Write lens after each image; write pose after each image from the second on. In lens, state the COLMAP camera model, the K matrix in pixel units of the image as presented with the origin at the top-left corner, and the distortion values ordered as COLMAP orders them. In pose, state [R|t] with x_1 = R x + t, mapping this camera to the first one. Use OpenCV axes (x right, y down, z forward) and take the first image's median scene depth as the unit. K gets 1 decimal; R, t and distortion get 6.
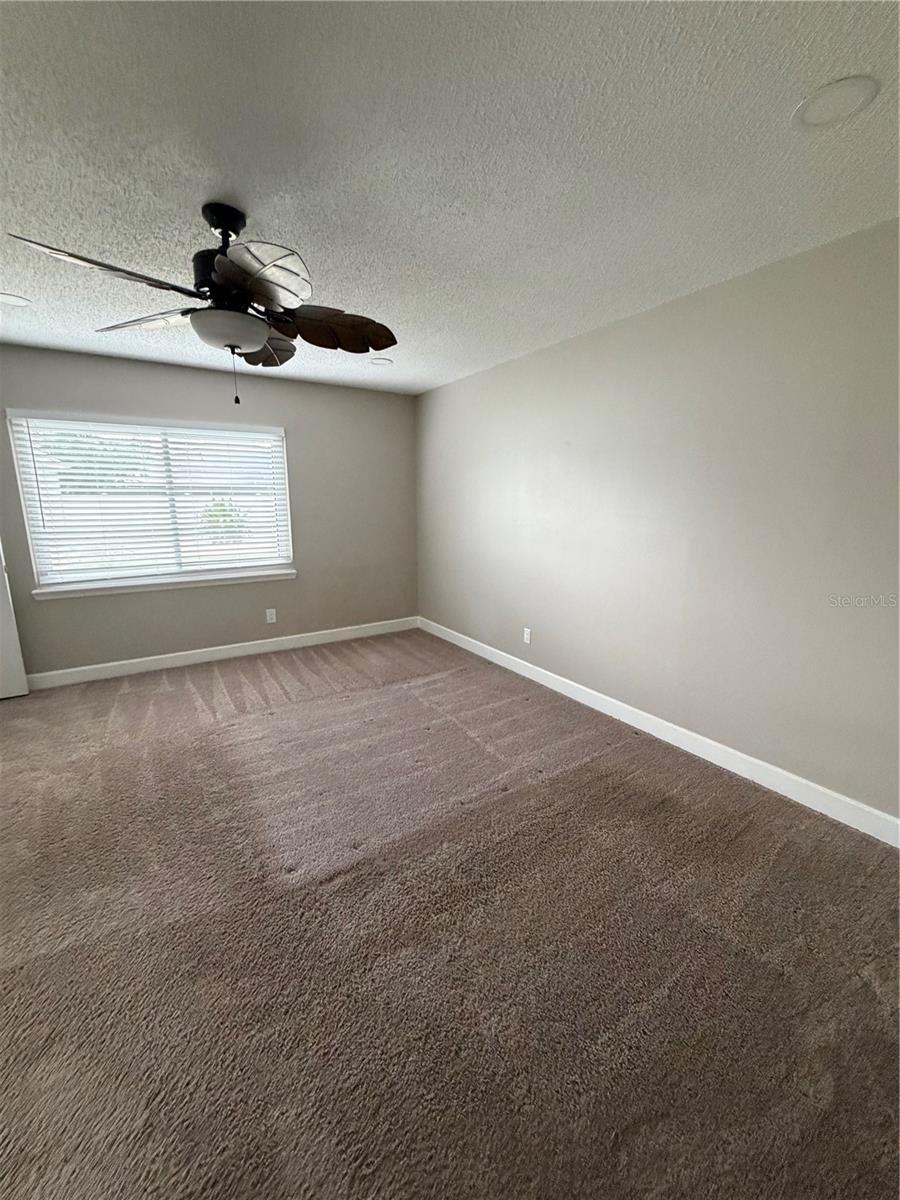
lens RADIAL K [[480.8, 0, 452.3], [0, 480.8, 594.6], [0, 0, 1]] dist [0.000426, 0.000984]
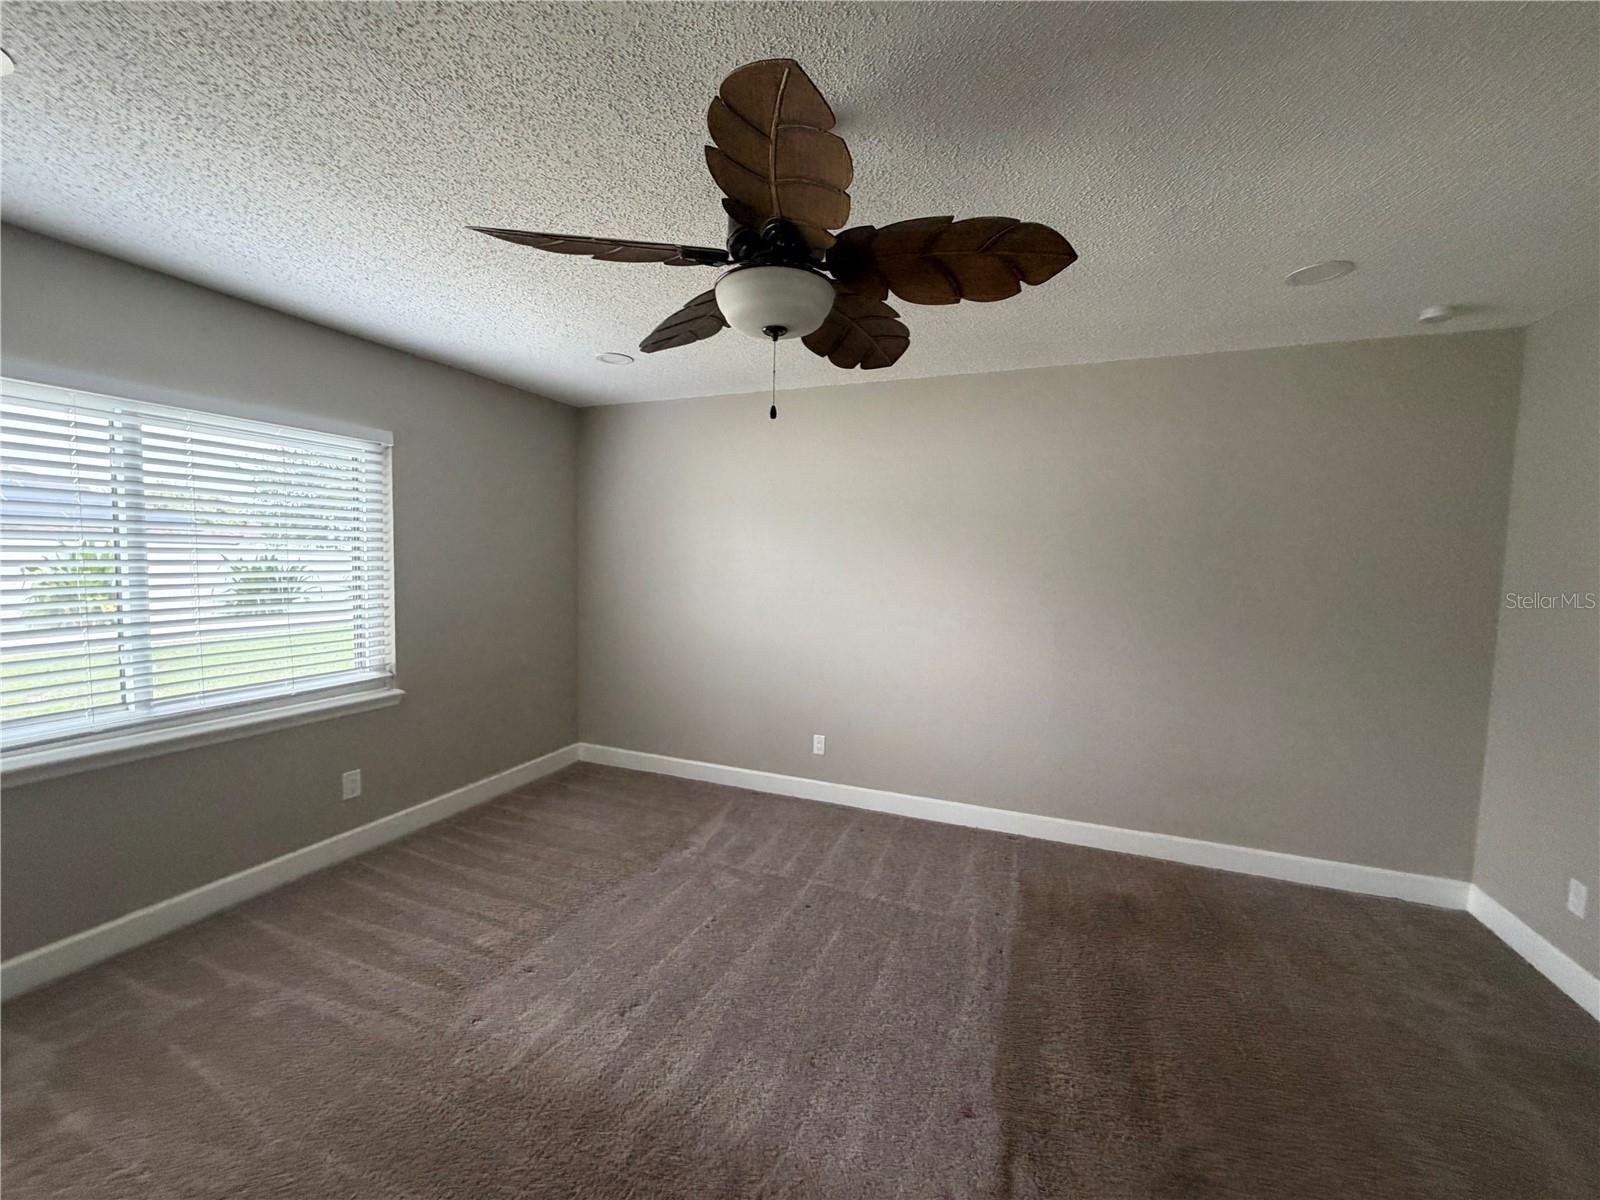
lens RADIAL K [[641.1, 0, 787.9], [0, 641.1, 603.5], [0, 0, 1]] dist [0.000426, 0.000984]
pose [[0.813065, -0.025591, 0.581610, -0.457768], [0.095057, 0.991462, -0.089261, -0.048432], [-0.574360, 0.127862, 0.808555, 0.190220]]
